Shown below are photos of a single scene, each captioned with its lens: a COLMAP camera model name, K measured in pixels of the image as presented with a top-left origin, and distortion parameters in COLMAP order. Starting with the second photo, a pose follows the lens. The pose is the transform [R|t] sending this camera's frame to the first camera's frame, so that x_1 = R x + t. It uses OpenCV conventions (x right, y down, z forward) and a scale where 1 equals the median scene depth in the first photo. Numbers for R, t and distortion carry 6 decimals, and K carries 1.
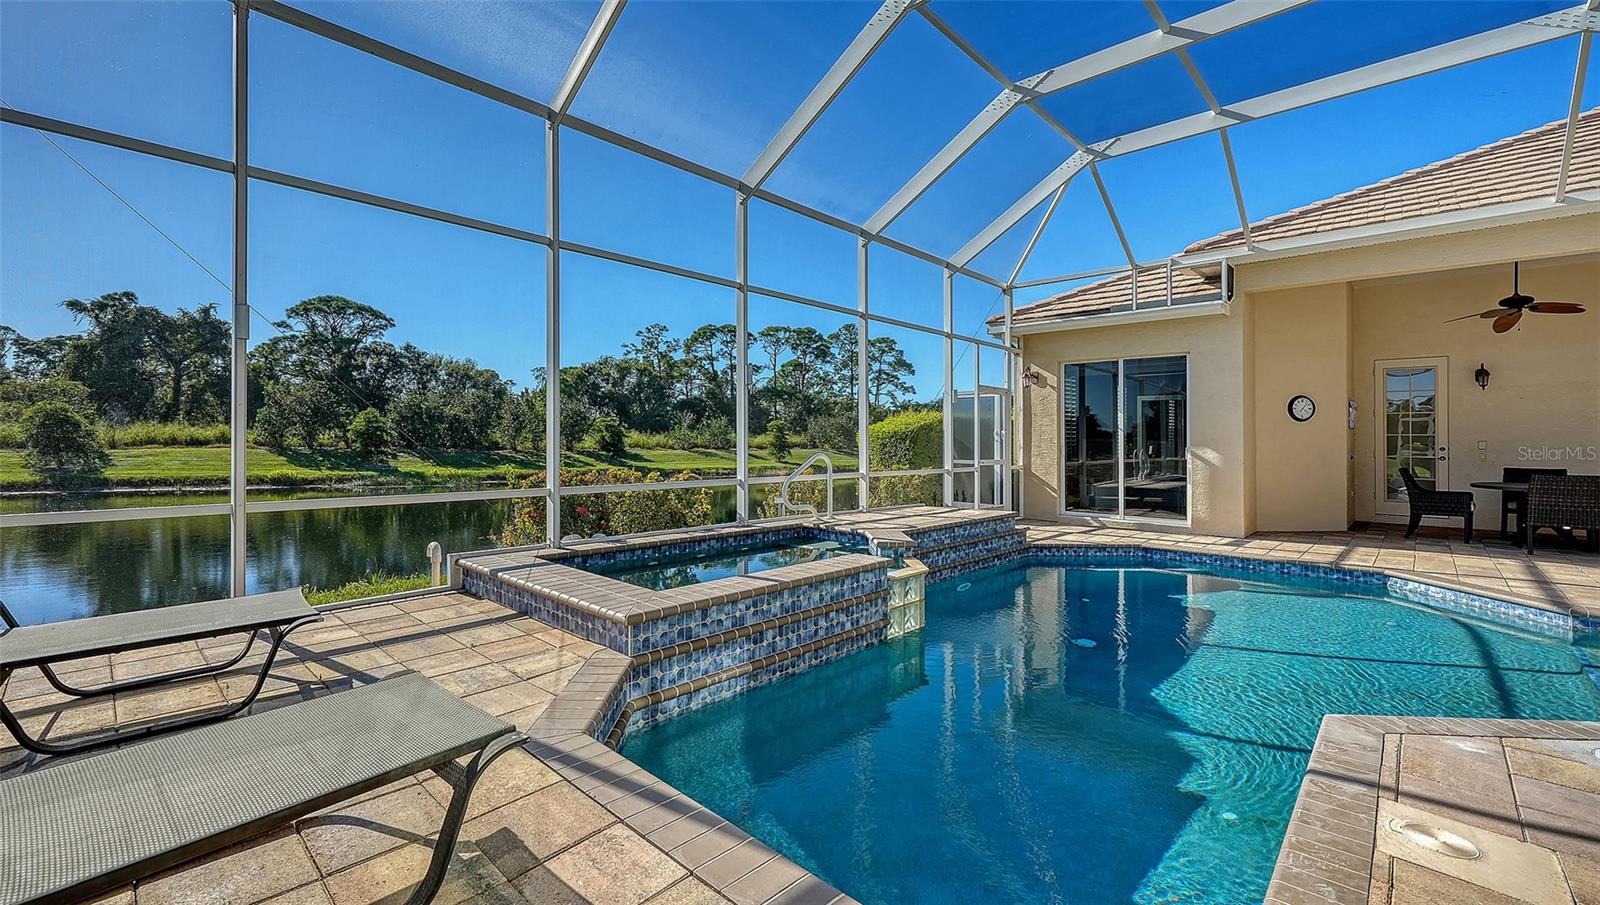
lens RADIAL K [[668.0, 0, 778.3], [0, 668.0, 432.6], [0, 0, 1]] dist [-0.000661, -0.000705]
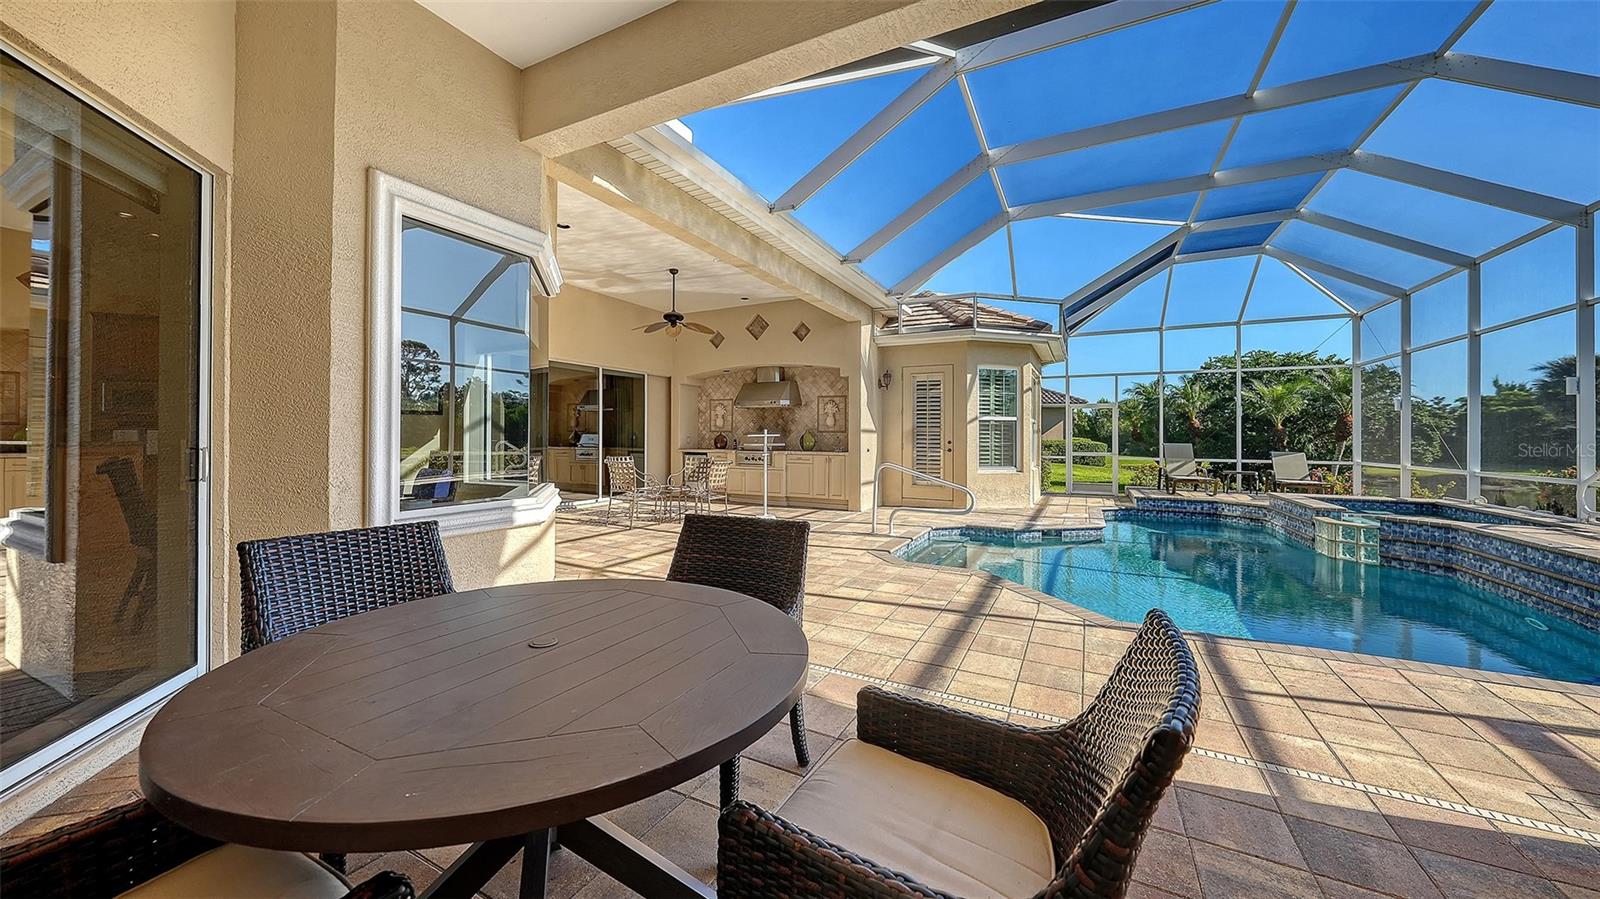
lens RADIAL K [[563.7, 0, 788.8], [0, 563.7, 439.2], [0, 0, 1]] dist [-0.002910, -0.000351]
pose [[-0.959550, -0.011286, -0.281313, 0.192895], [-0.010244, 0.999934, -0.005175, 0.002872], [0.281353, -0.002084, -0.959602, 0.201759]]
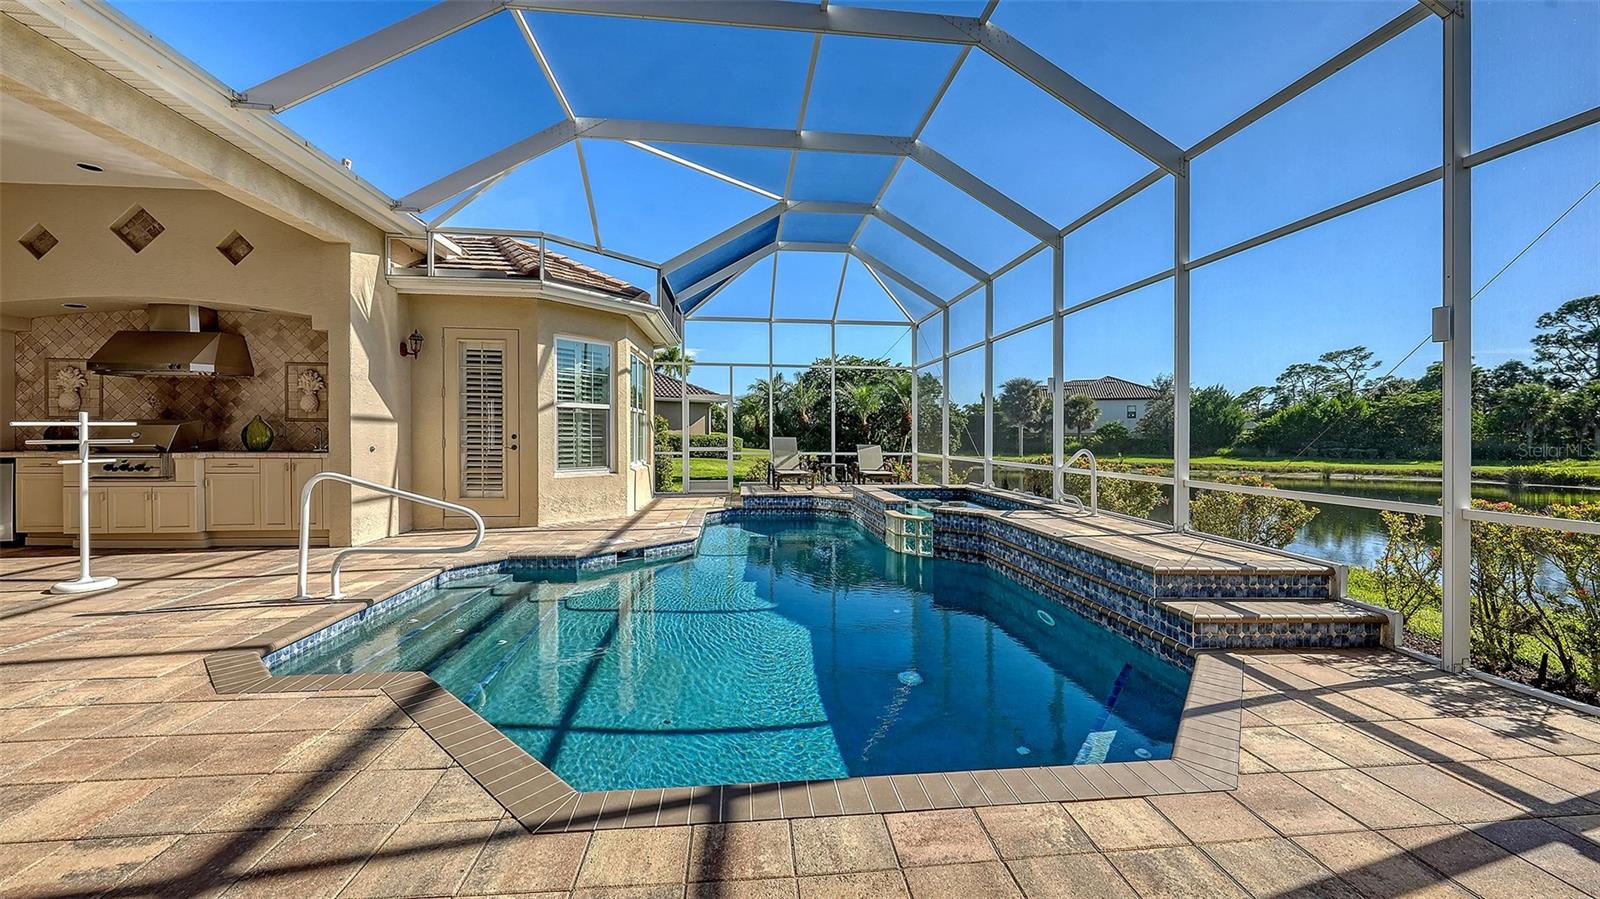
lens RADIAL K [[563.7, 0, 800.2], [0, 563.7, 437.5], [0, 0, 1]] dist [-0.002910, -0.000351]
pose [[-0.637319, -0.007313, -0.770565, 0.144980], [-0.004978, 0.999973, -0.005374, 0.003044], [0.770584, 0.000411, -0.637338, 0.174793]]
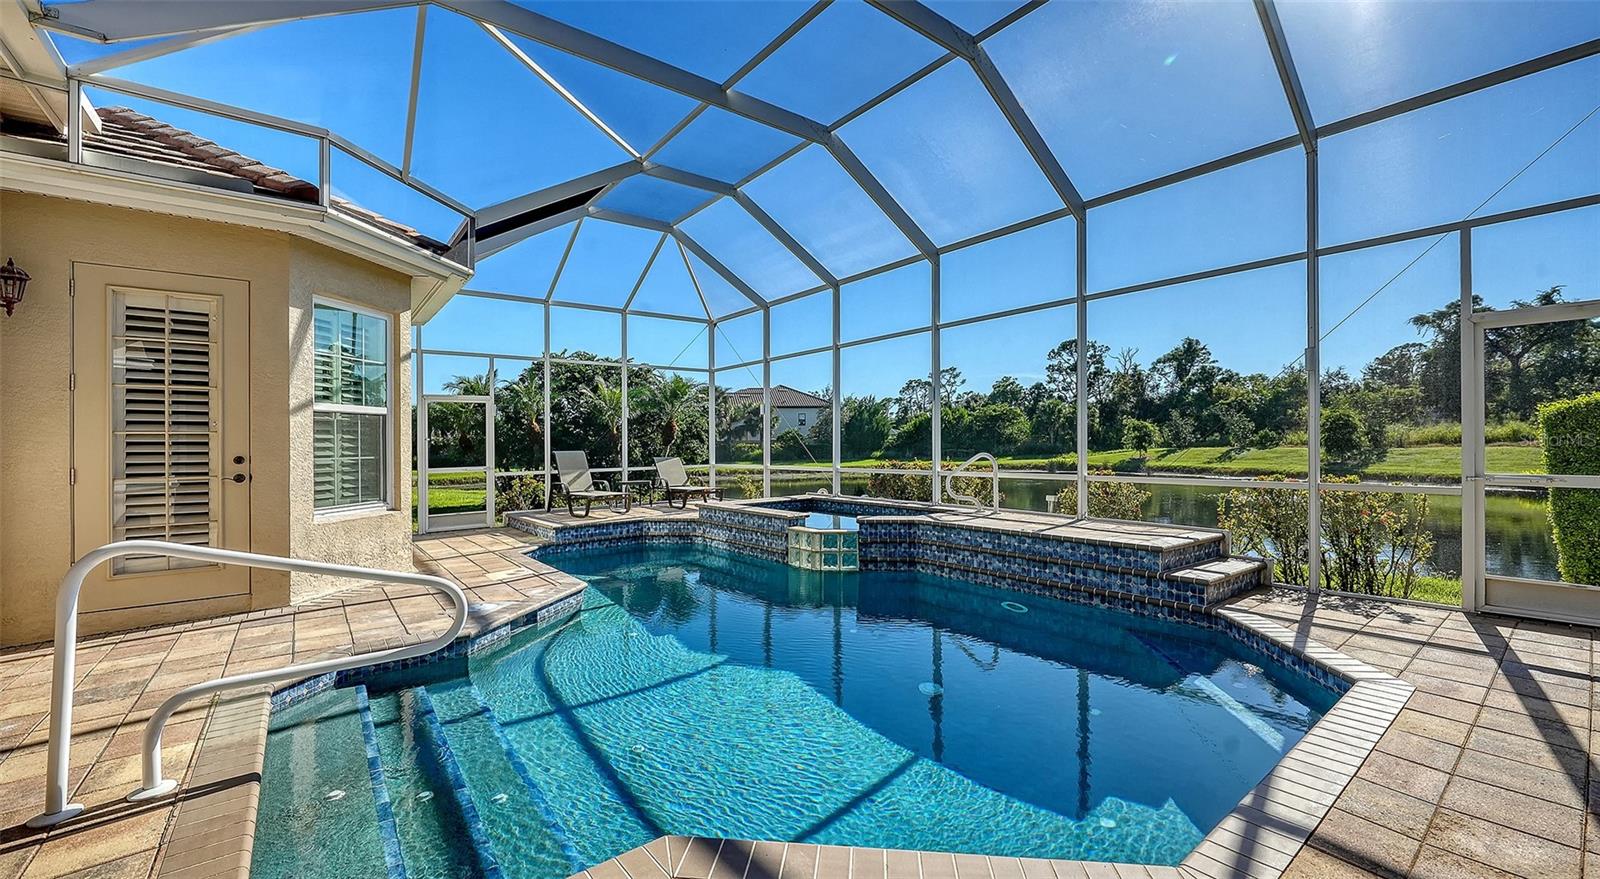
lens RADIAL K [[627.8, 0, 797.6], [0, 627.8, 441.6], [0, 0, 1]] dist [-0.005170, -0.000429]
pose [[-0.132538, -0.007804, -0.991147, 0.164451], [0.023075, 0.999674, -0.010957, 0.002595], [0.990909, -0.024323, -0.132315, 0.120126]]
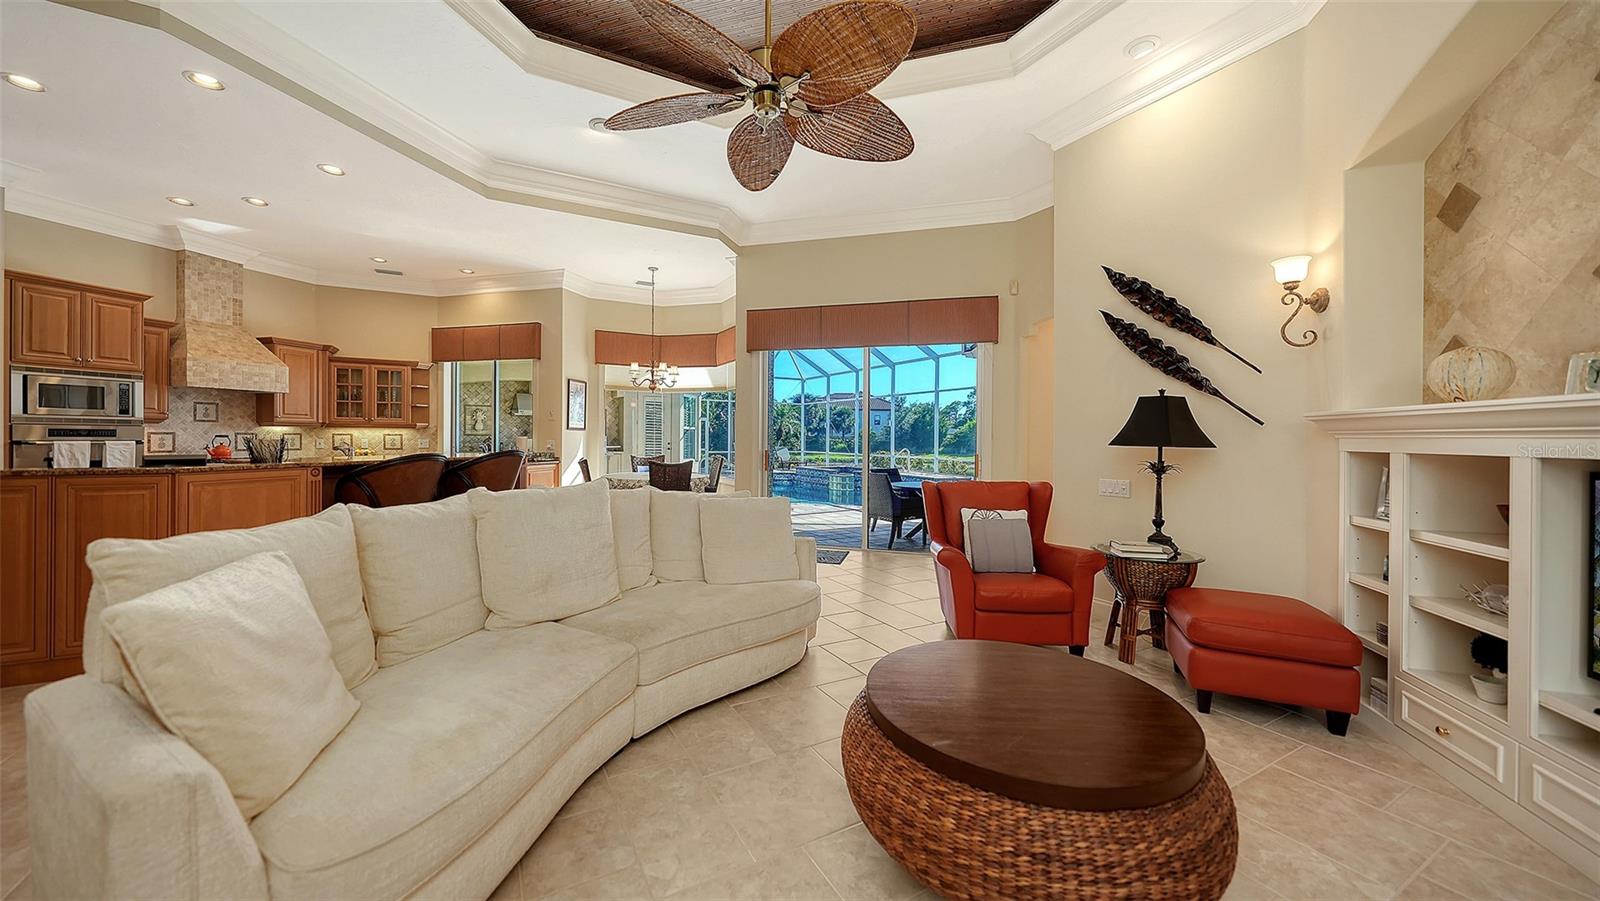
lens RADIAL K [[567.0, 0, 794.8], [0, 567.0, 430.2], [0, 0, 1]] dist [-0.000248, 0.000484]
pose [[-0.281666, -0.022482, -0.959249, 0.366165], [-0.004671, 0.999746, -0.022060, 0.001562], [0.959501, -0.001733, -0.281700, 0.177369]]
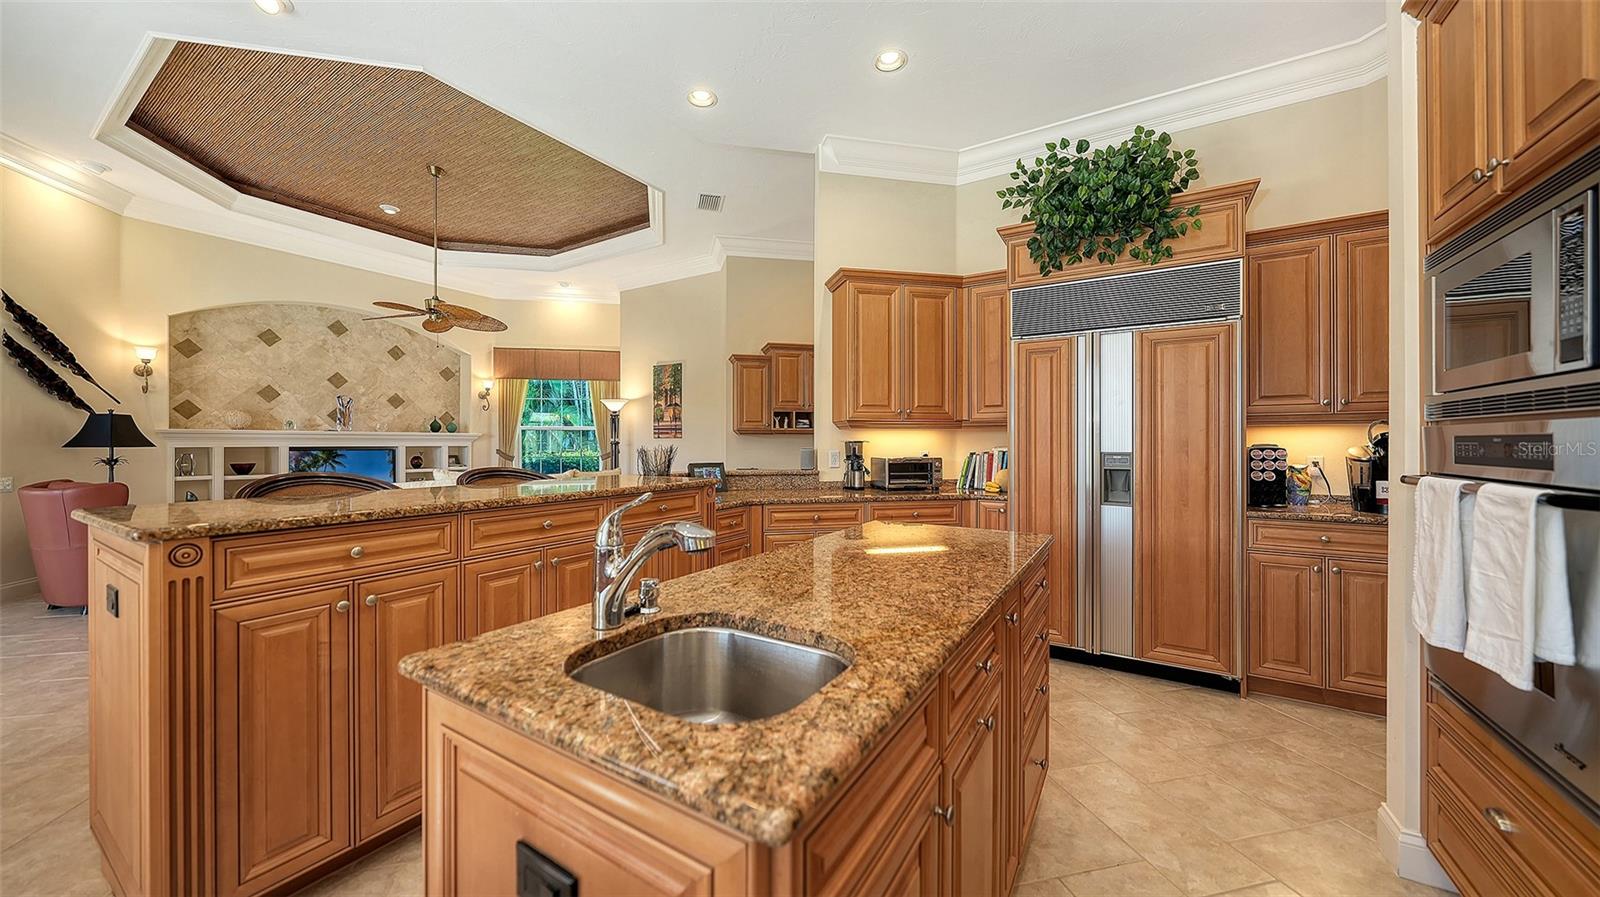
lens RADIAL K [[563.7, 0, 801.5], [0, 563.7, 437.4], [0, 0, 1]] dist [-0.002910, -0.000351]
pose [[0.554411, 0.002251, 0.832240, 0.271378], [0.000178, 0.999996, -0.002824, 0.000322], [-0.832243, 0.001714, 0.554408, 0.035432]]
